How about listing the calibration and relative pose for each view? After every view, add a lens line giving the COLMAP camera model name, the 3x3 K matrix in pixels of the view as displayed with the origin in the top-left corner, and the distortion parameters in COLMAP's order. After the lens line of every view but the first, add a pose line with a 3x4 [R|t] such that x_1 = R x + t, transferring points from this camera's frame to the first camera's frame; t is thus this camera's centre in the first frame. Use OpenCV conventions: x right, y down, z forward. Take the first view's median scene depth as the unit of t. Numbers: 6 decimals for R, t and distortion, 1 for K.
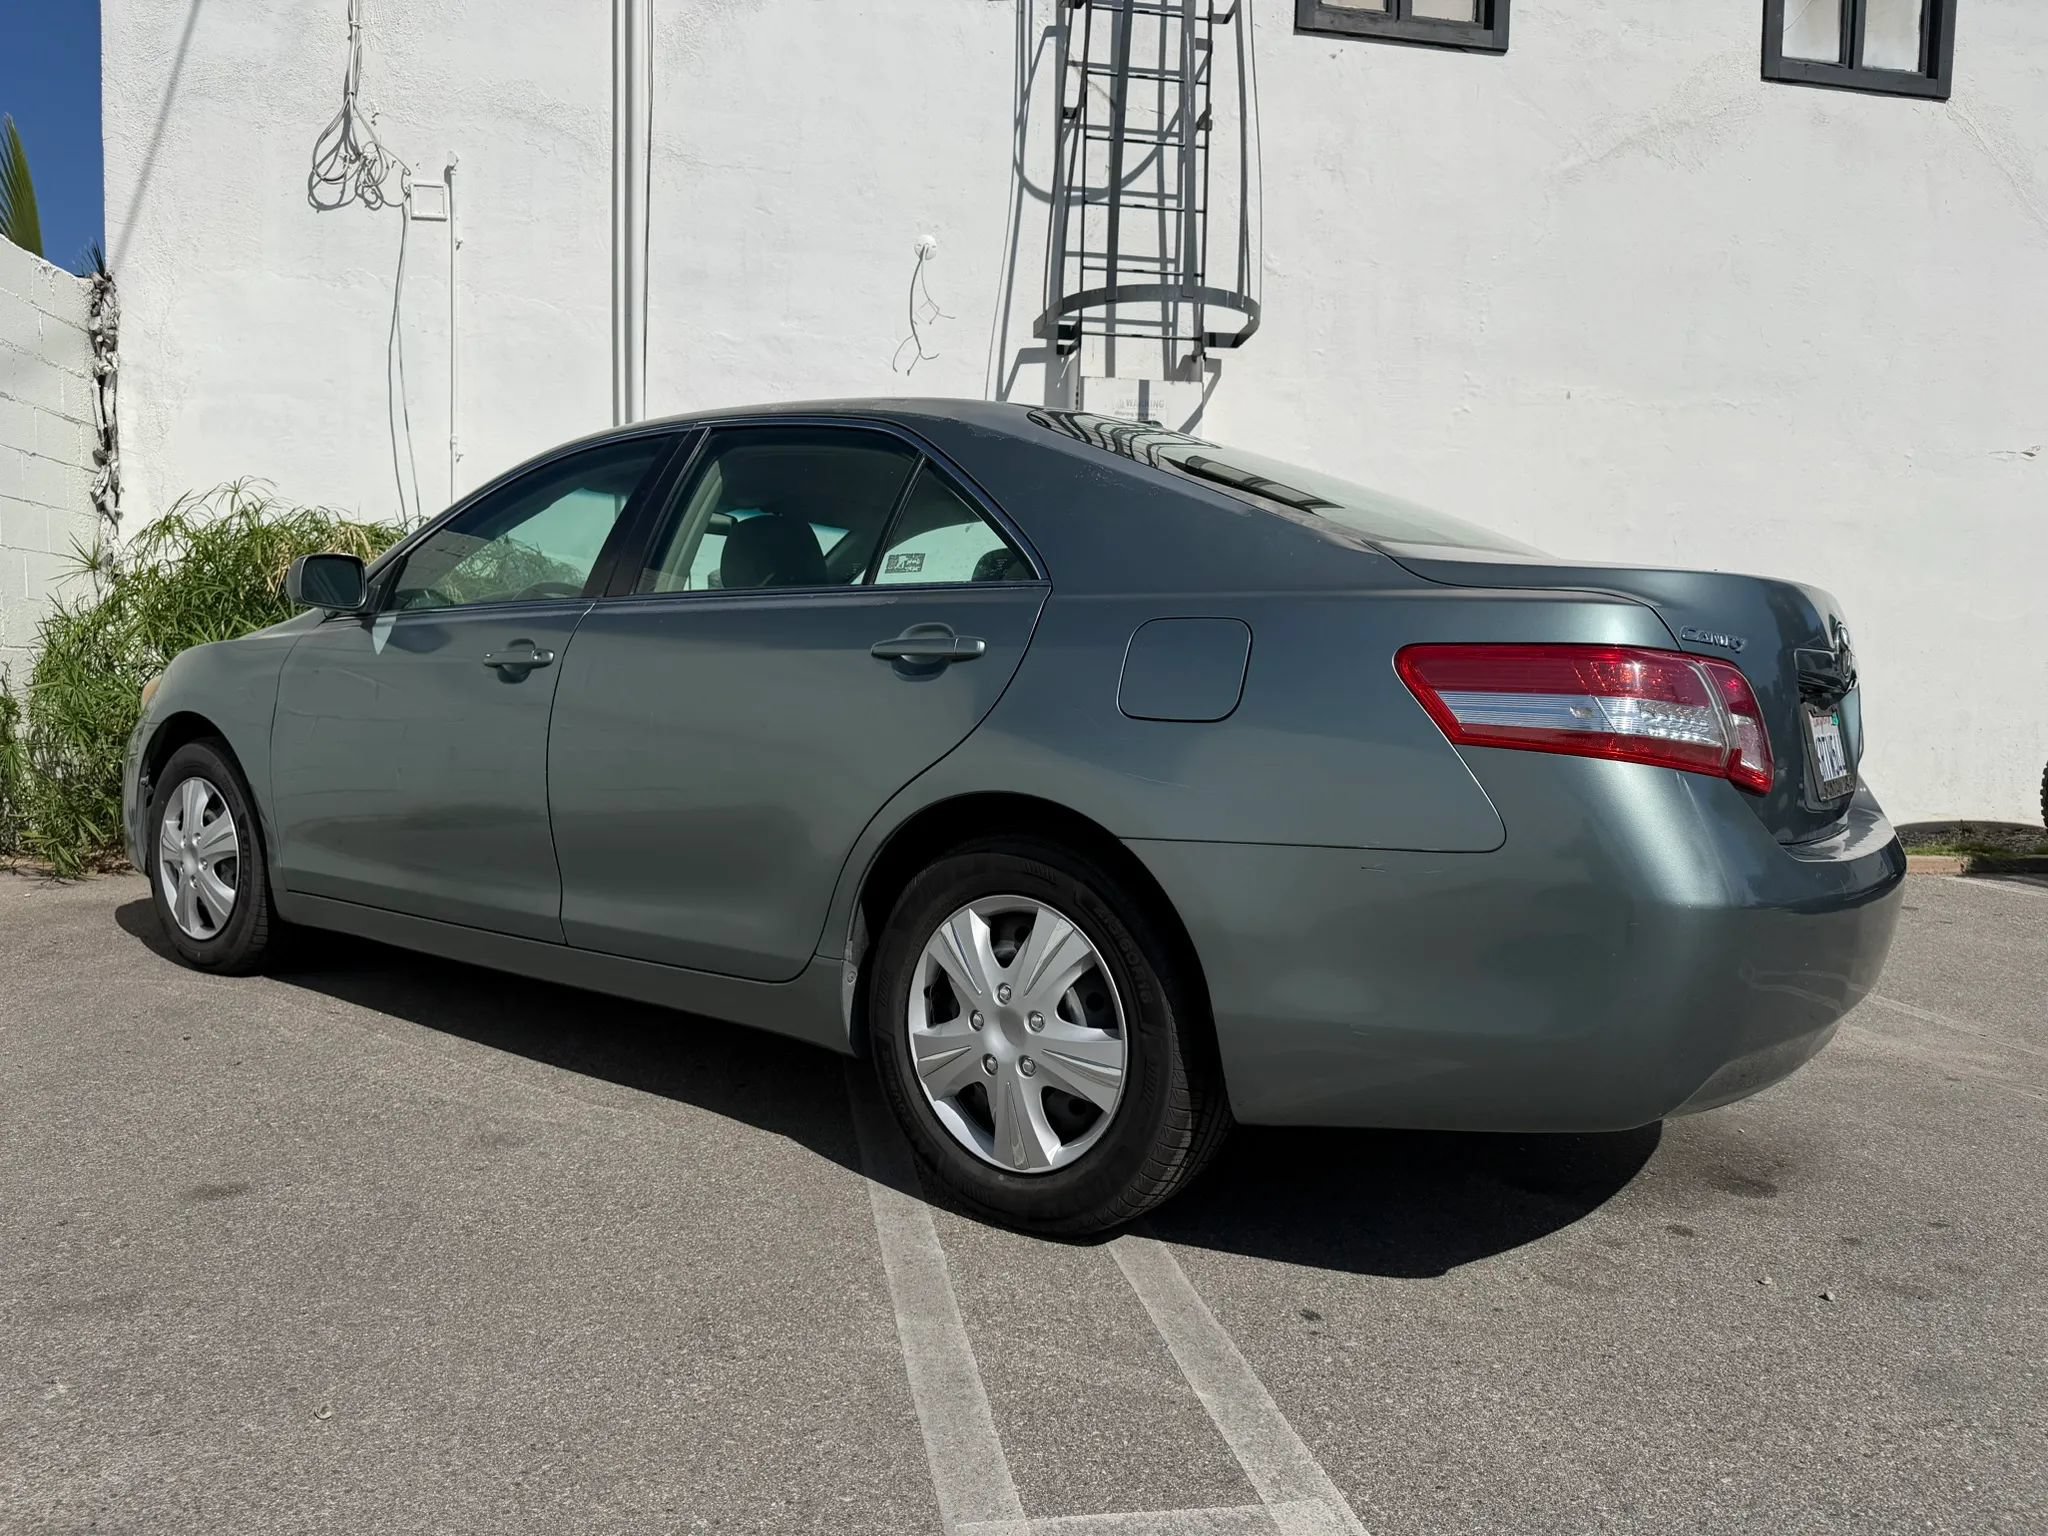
lens RADIAL K [[1445.1, 0, 1020.1], [0, 1445.1, 770.6], [0, 0, 1]] dist [0.054153, -0.065525]
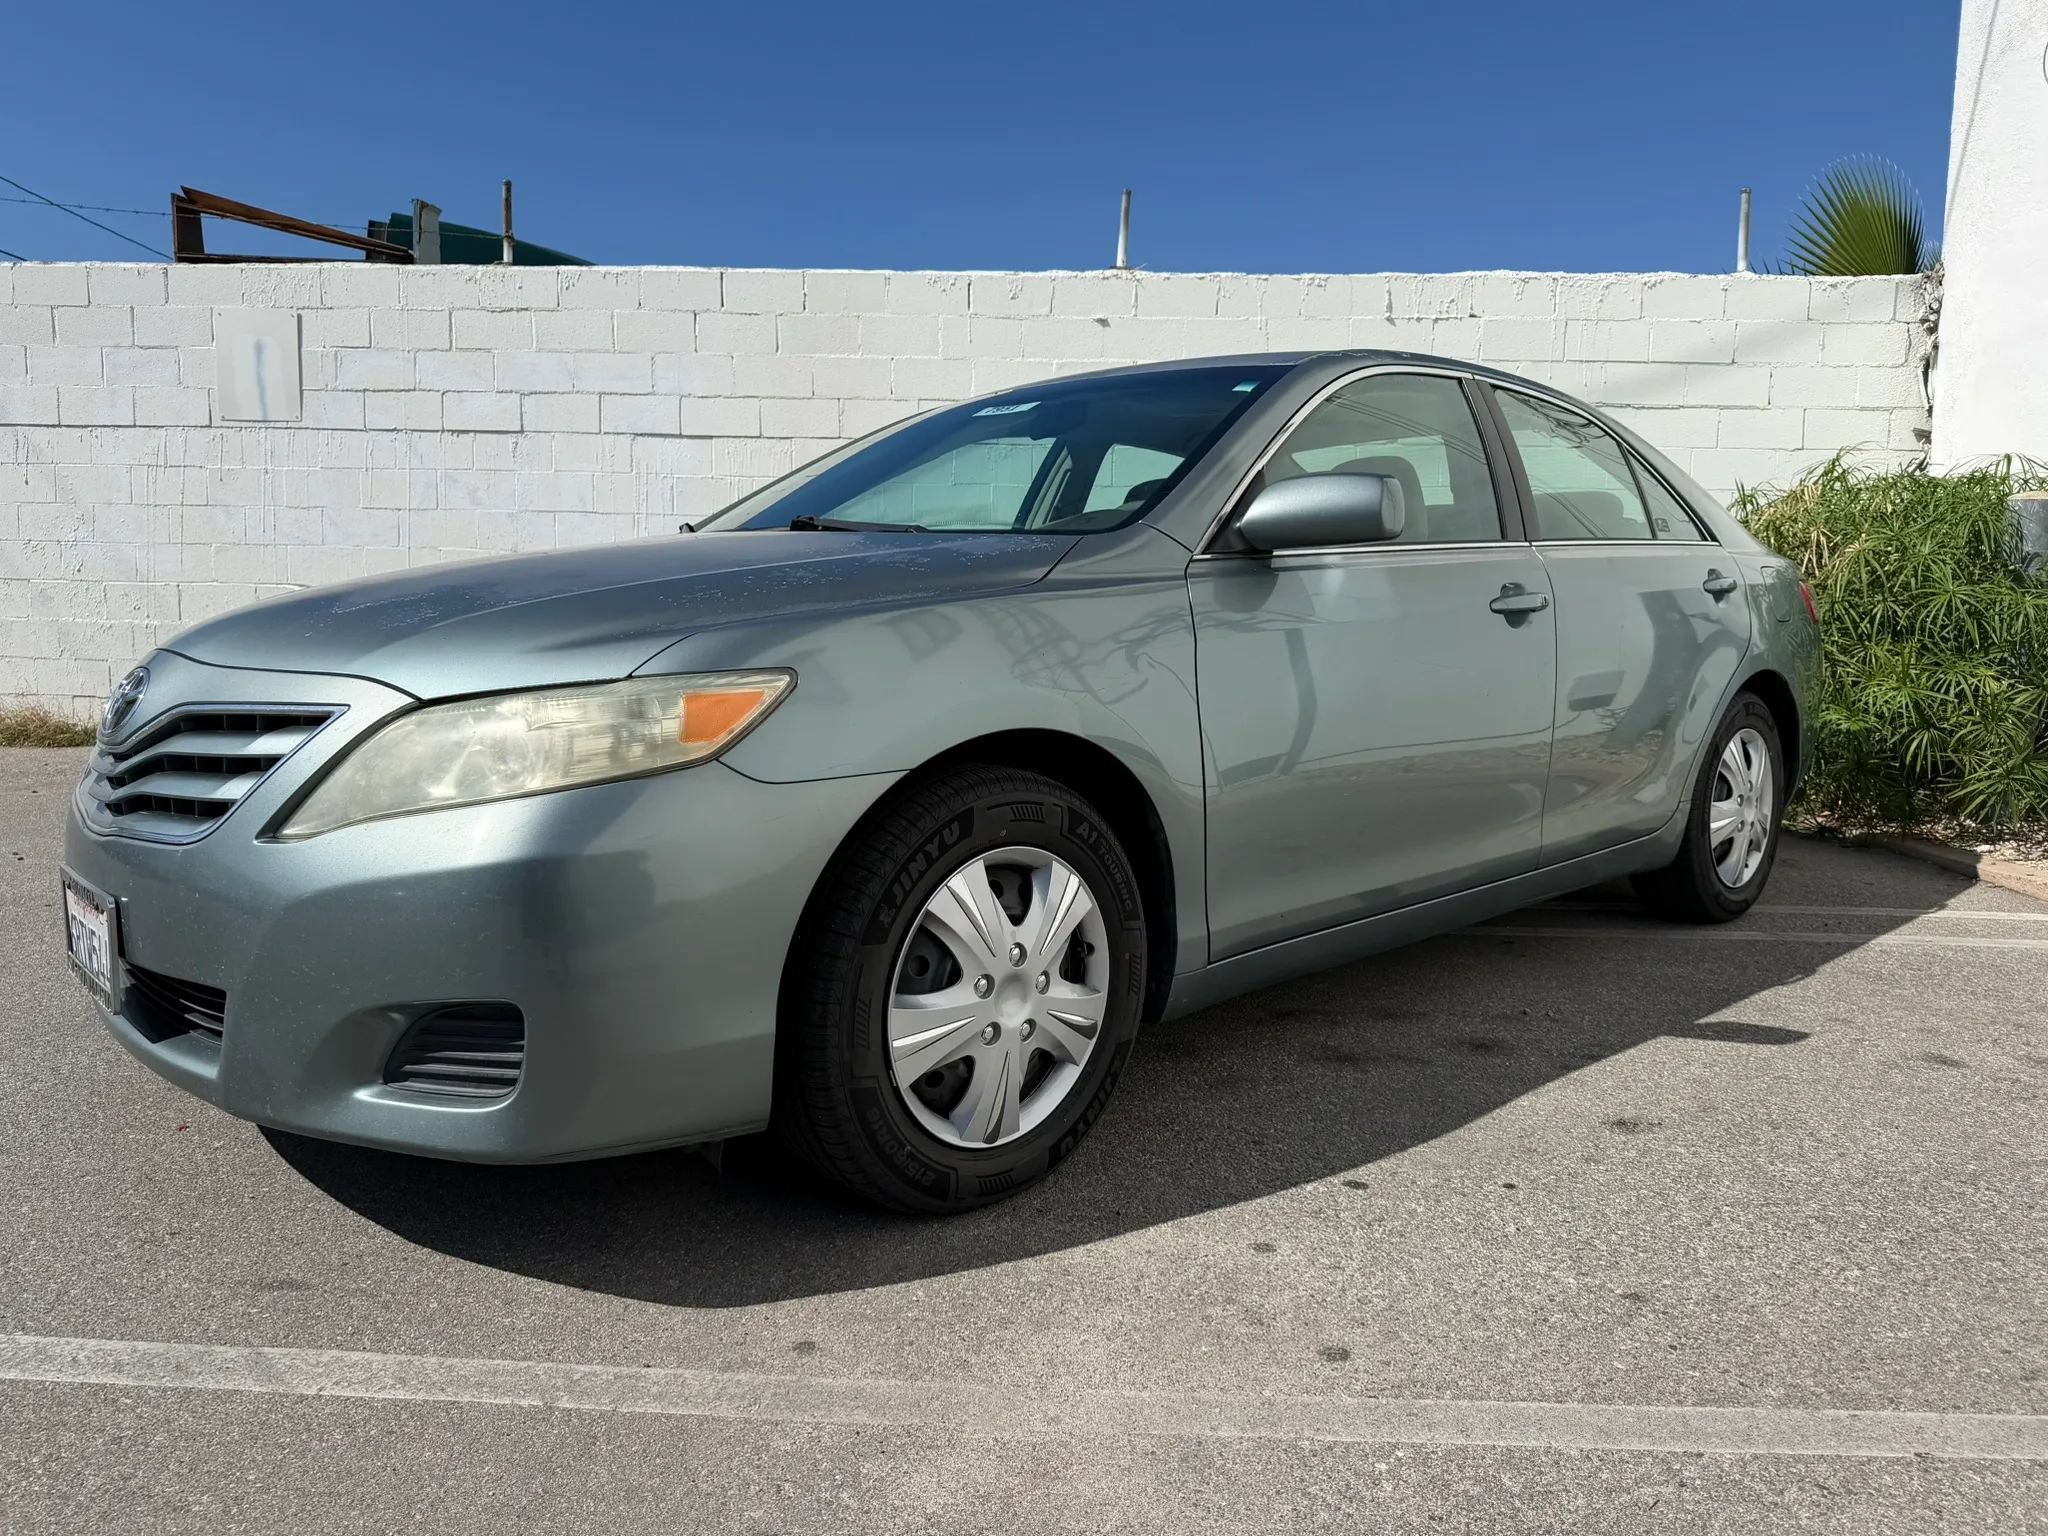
lens RADIAL K [[1452.2, 0, 1030.0], [0, 1452.2, 762.3], [0, 0, 1]] dist [0.013515, -0.012213]
pose [[-0.226671, 0.073419, -0.971200, 0.569788], [-0.087478, 0.991590, 0.095377, -0.019637], [0.970035, 0.106578, -0.218342, 0.606381]]
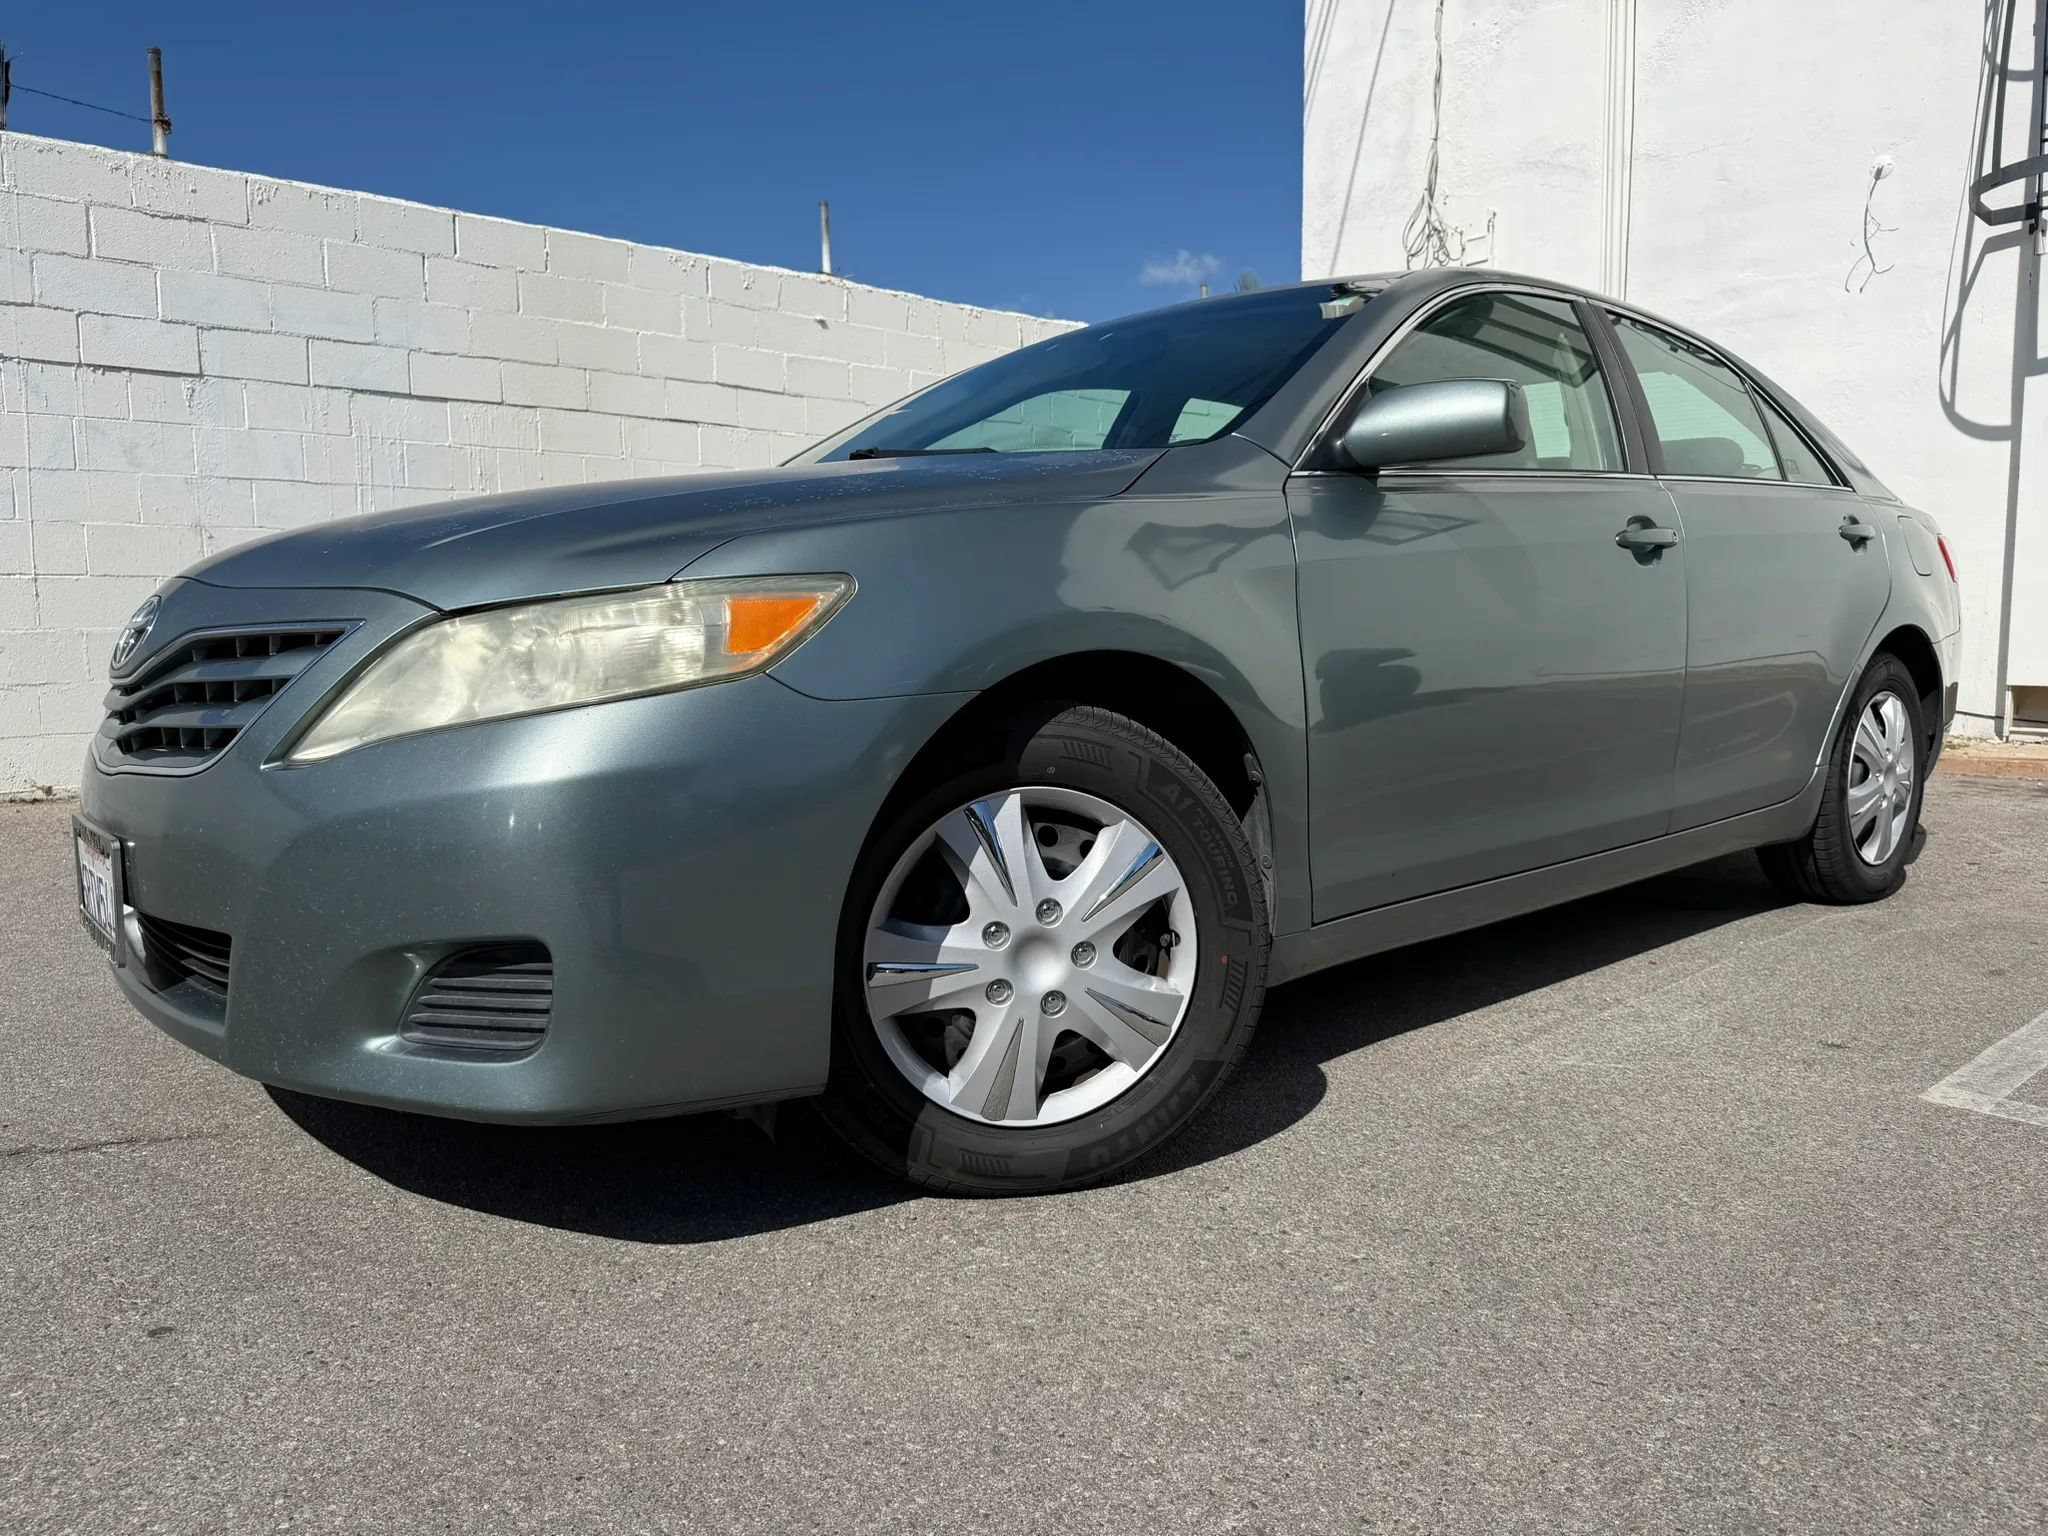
lens RADIAL K [[1461.1, 0, 1017.8], [0, 1461.1, 768.6], [0, 0, 1]] dist [-0.001354, -0.004321]
pose [[0.510971, 0.055006, -0.857836, 0.568028], [-0.035670, 0.998448, 0.042776, 0.048507], [0.858857, 0.008742, 0.512140, -0.057223]]
